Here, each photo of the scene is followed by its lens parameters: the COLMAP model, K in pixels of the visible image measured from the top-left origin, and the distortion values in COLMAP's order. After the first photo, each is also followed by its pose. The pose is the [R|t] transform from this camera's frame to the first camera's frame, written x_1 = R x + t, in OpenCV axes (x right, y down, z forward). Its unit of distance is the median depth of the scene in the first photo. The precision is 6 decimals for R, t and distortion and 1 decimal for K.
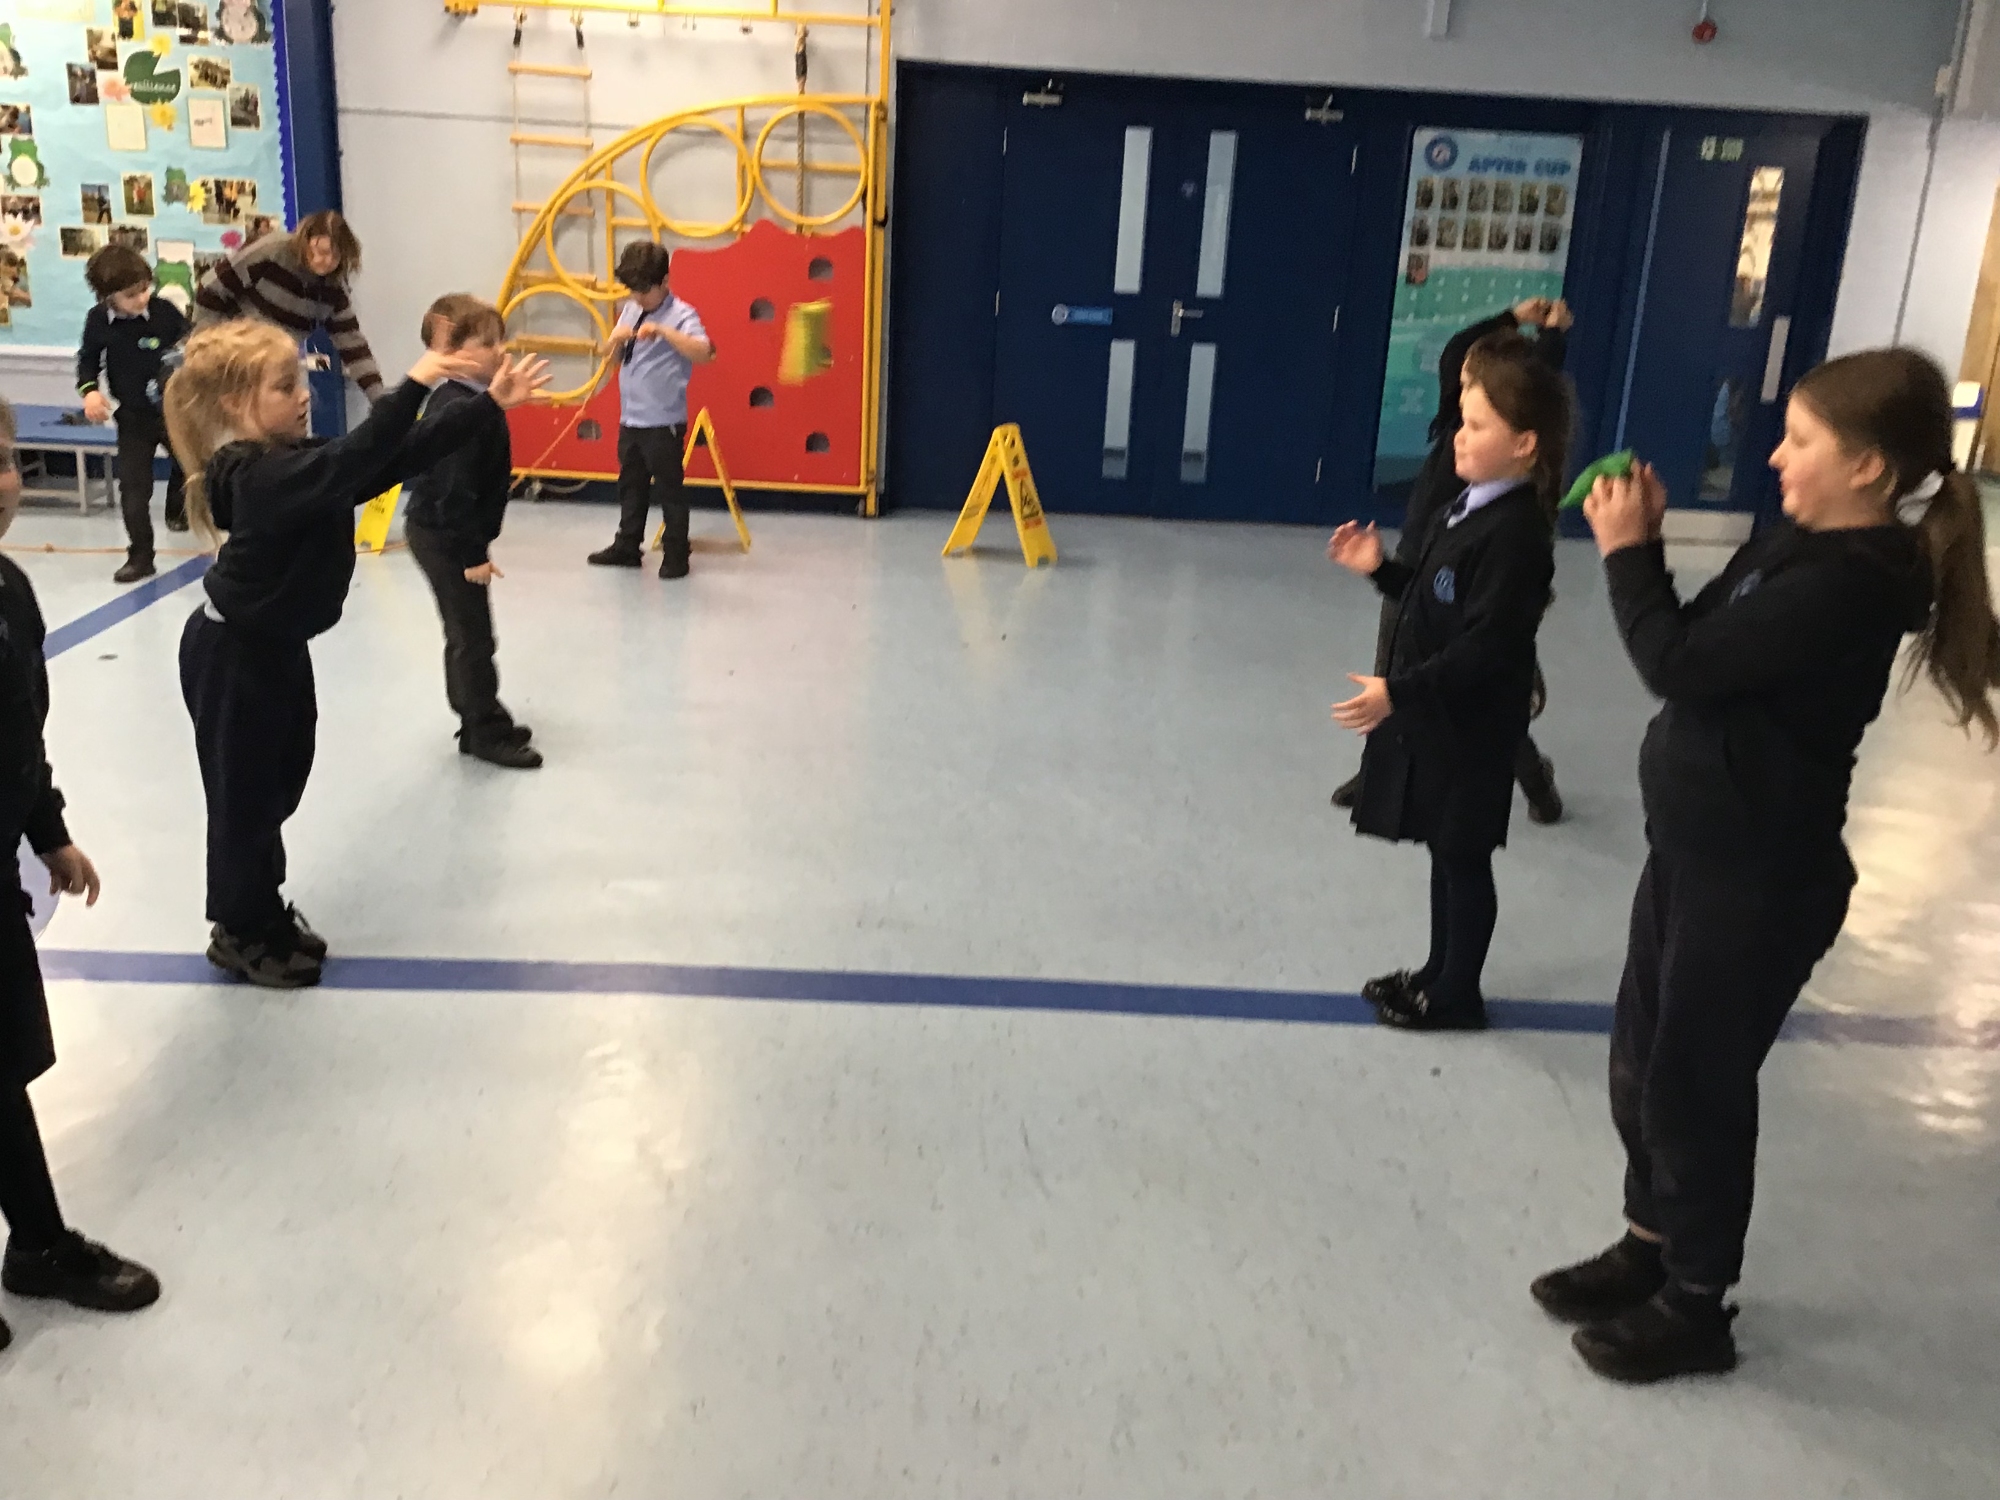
lens RADIAL K [[1875.1, 0, 991.6], [0, 1875.1, 806.5], [0, 0, 1]] dist [0.085266, -0.146513]
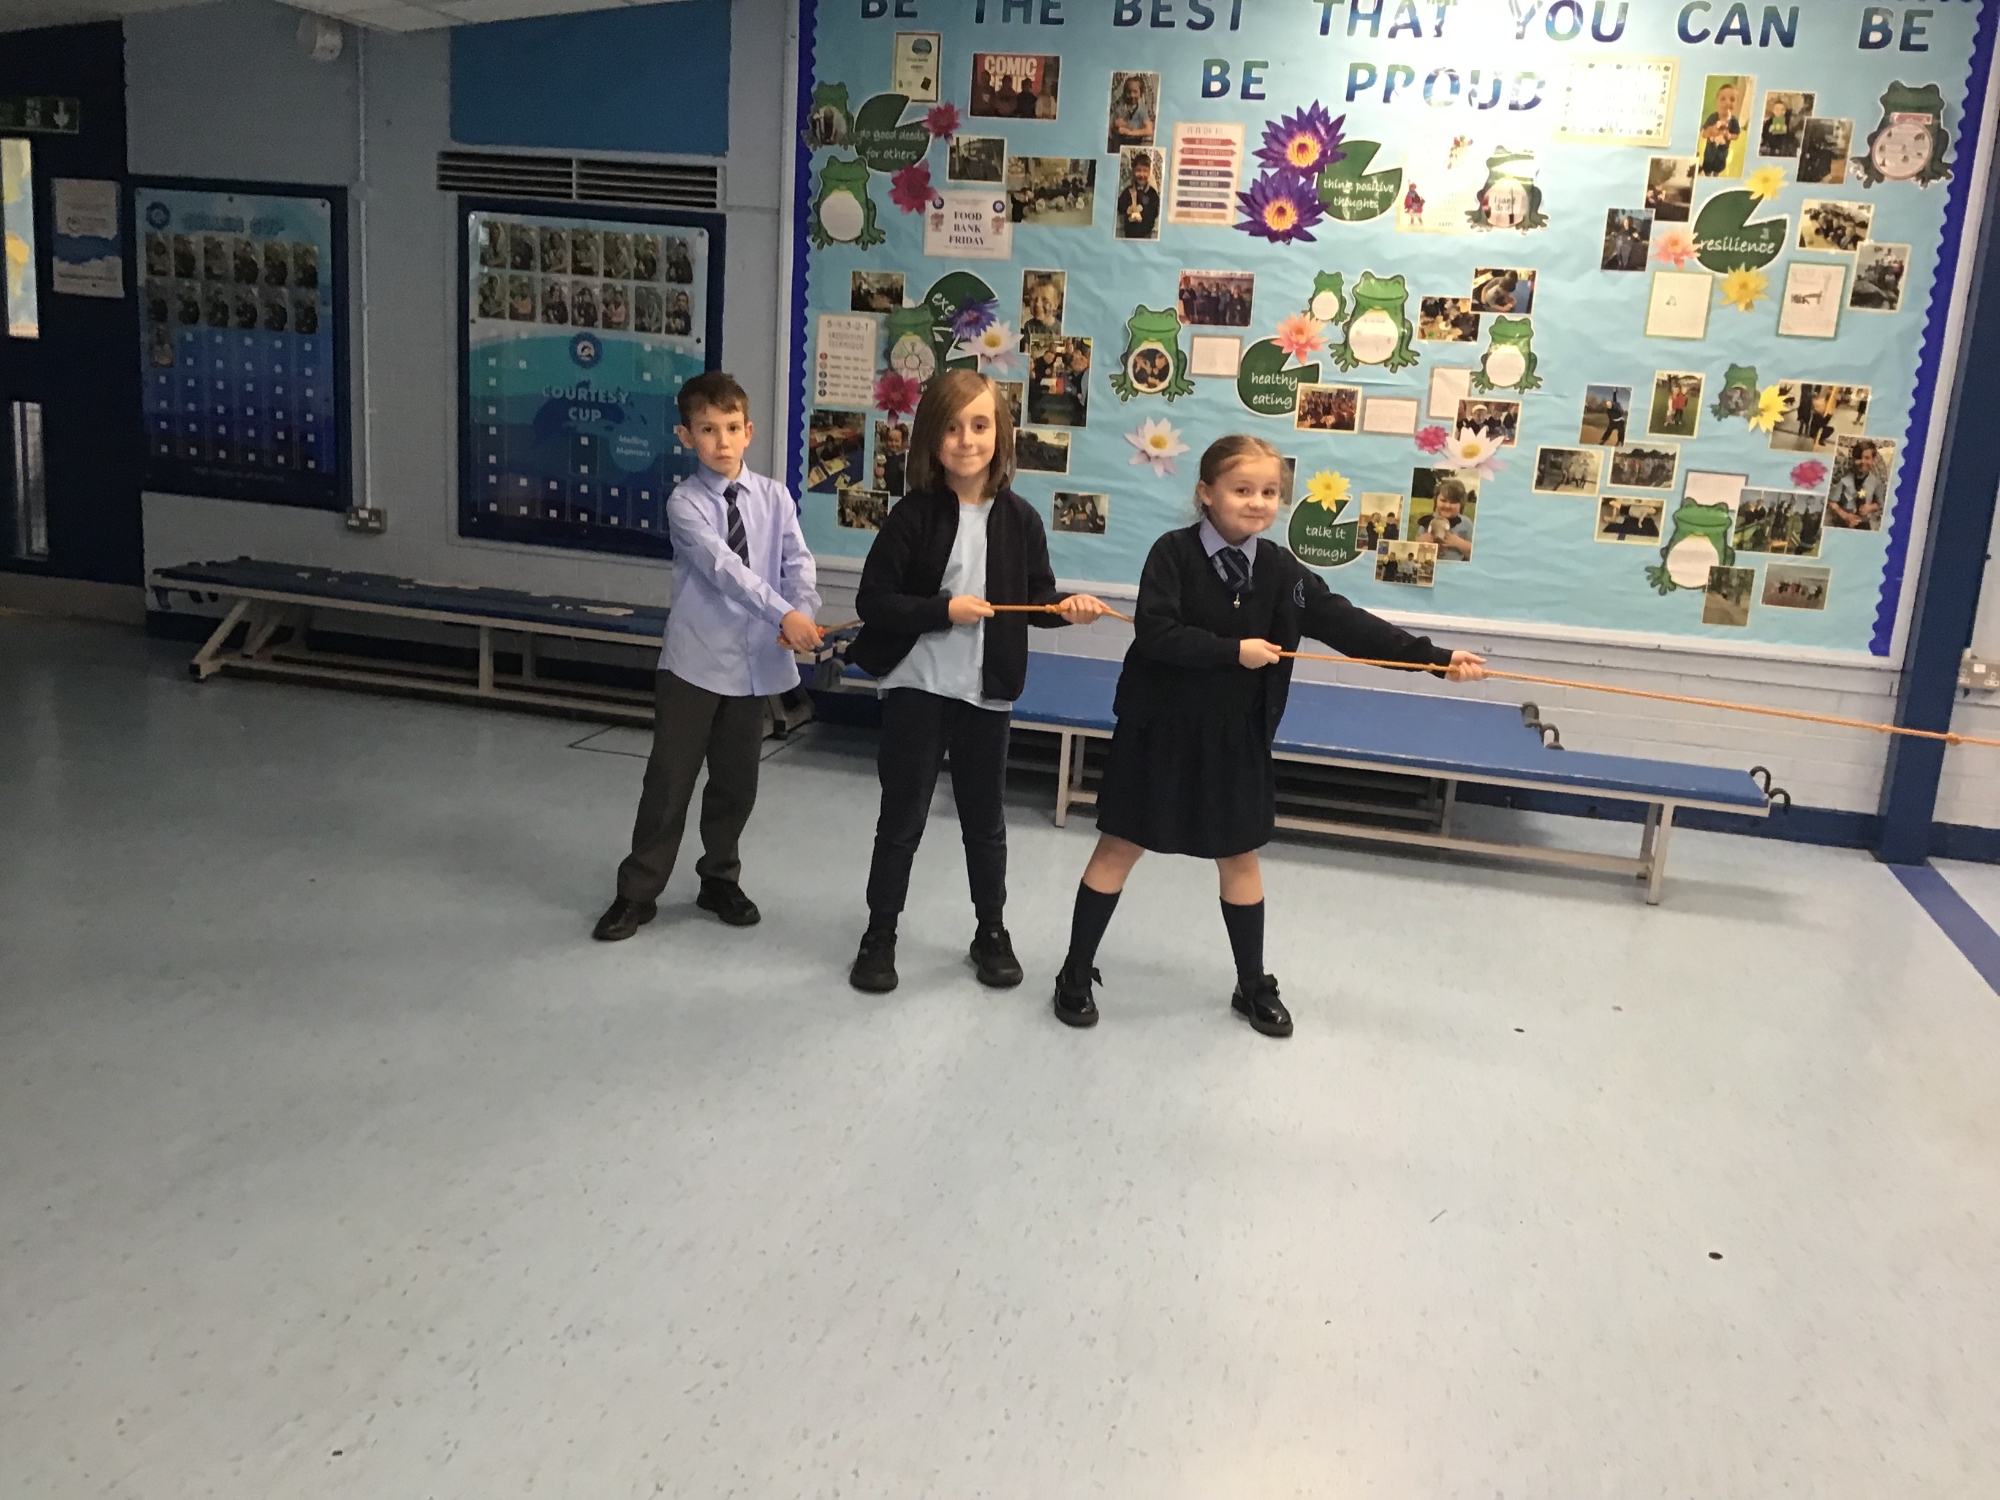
lens RADIAL K [[1853.5, 0, 997.6], [0, 1853.5, 743.0], [0, 0, 1]] dist [0.144657, -0.324453]
pose [[0.965839, 0.072760, -0.248719, -0.506172], [-0.096990, 0.991512, -0.086582, -0.126269], [0.240308, 0.107748, 0.964698, 0.325818]]
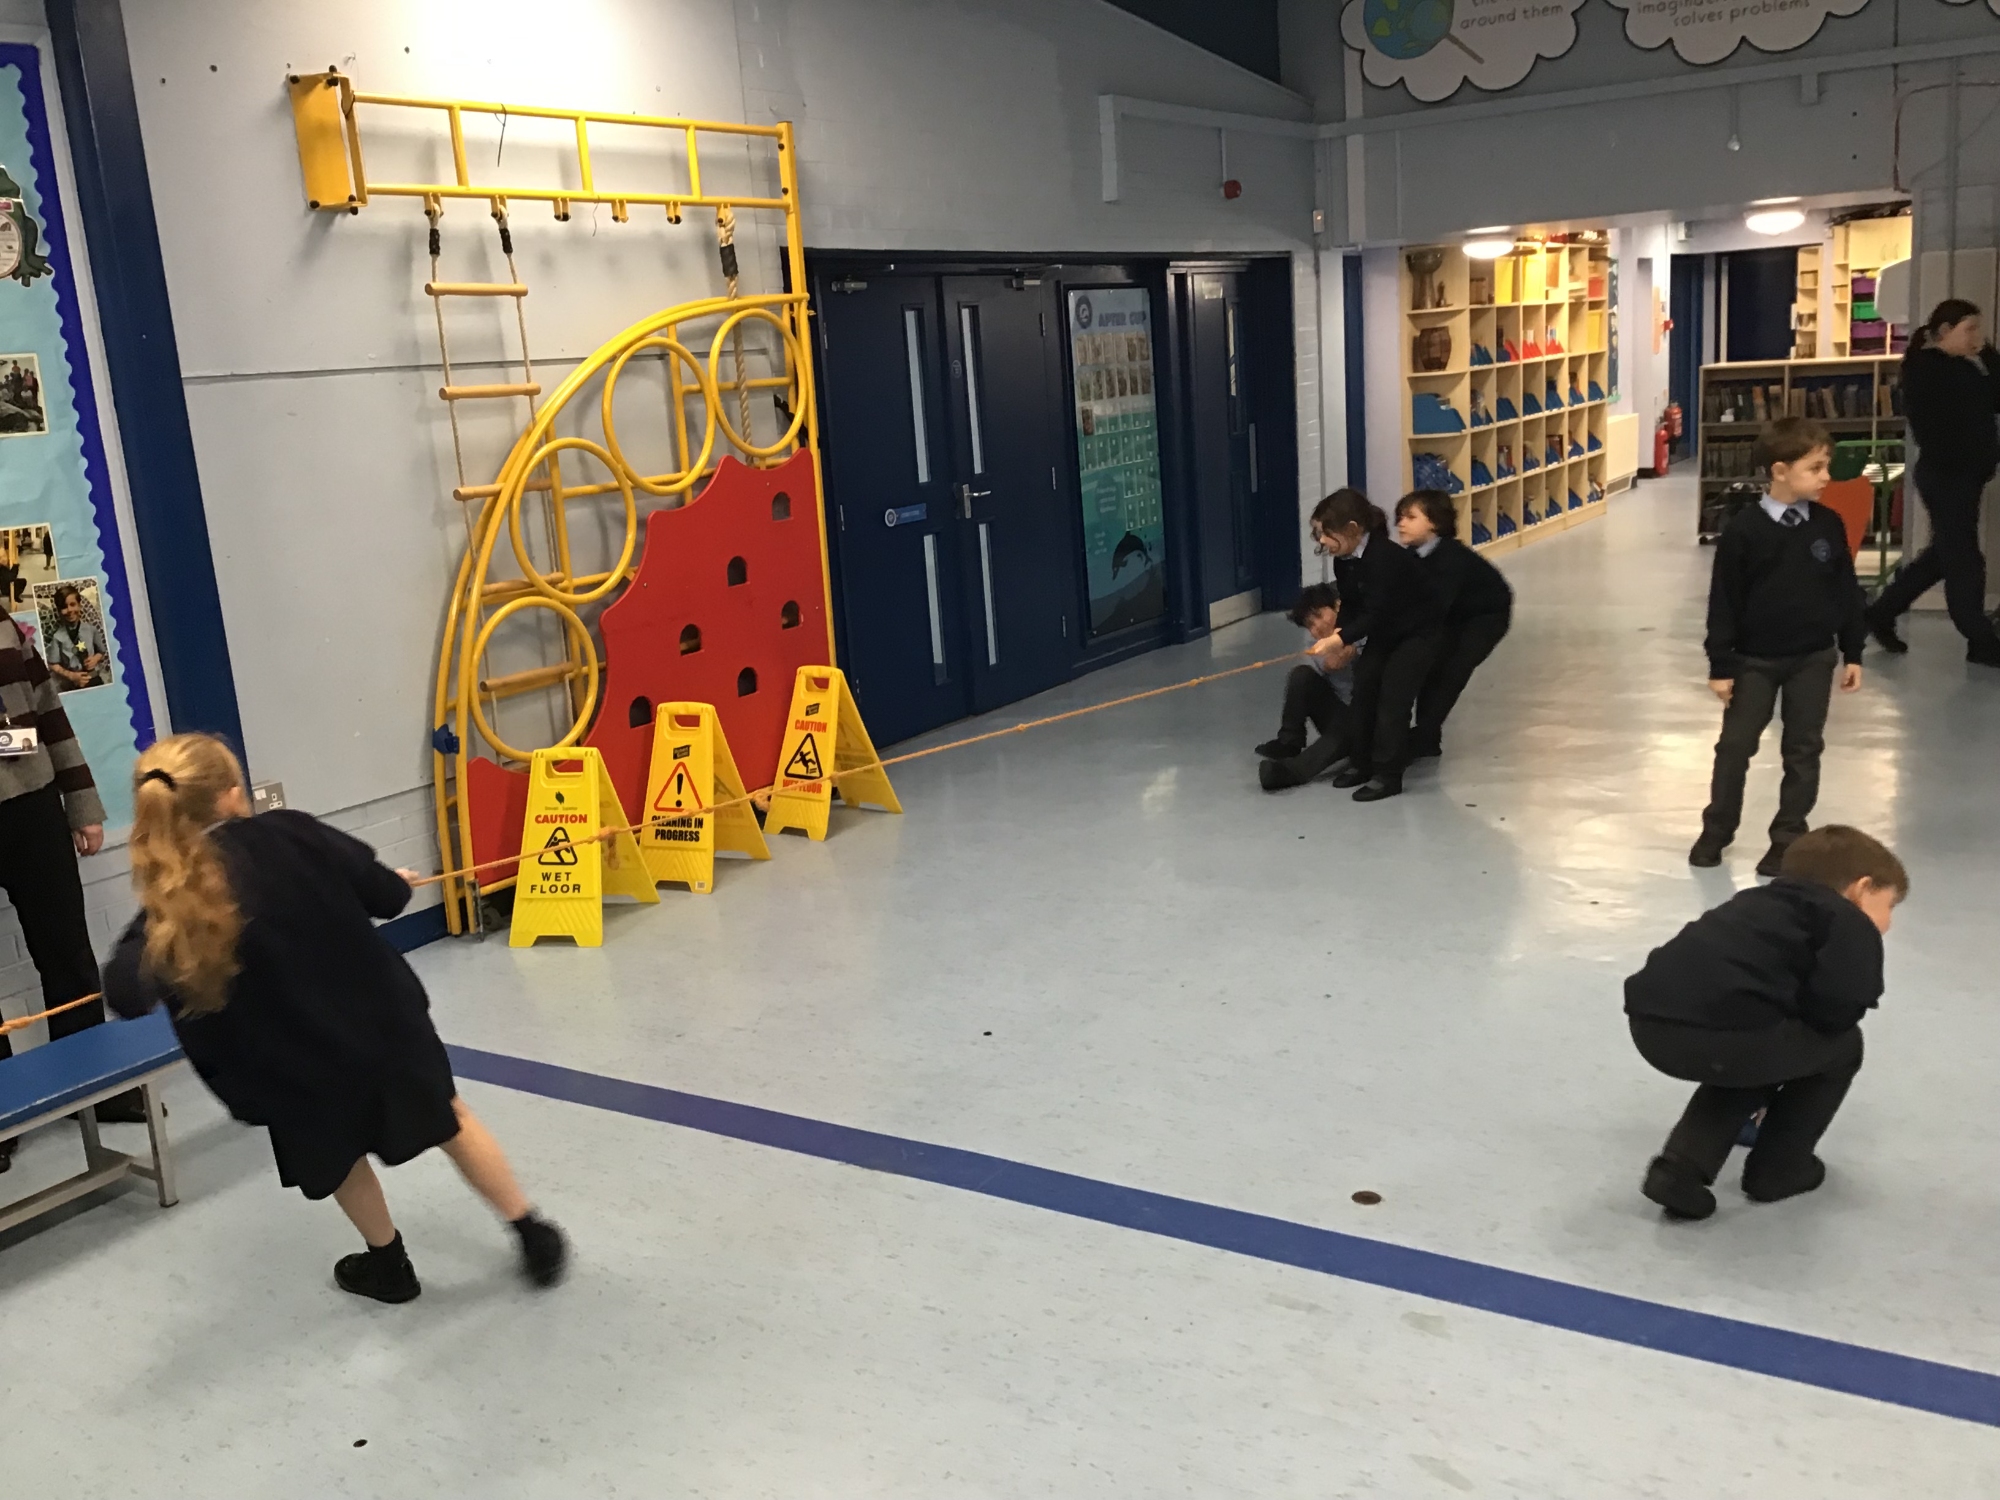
lens RADIAL K [[1796.9, 0, 1001.9], [0, 1796.9, 745.6], [0, 0, 1]] dist [0.137863, -0.277099]
pose [[0.567169, -0.265307, 0.779699, -0.655352], [0.353781, 0.933386, 0.060254, -0.206656], [-0.743746, 0.241668, 0.623248, 0.491095]]
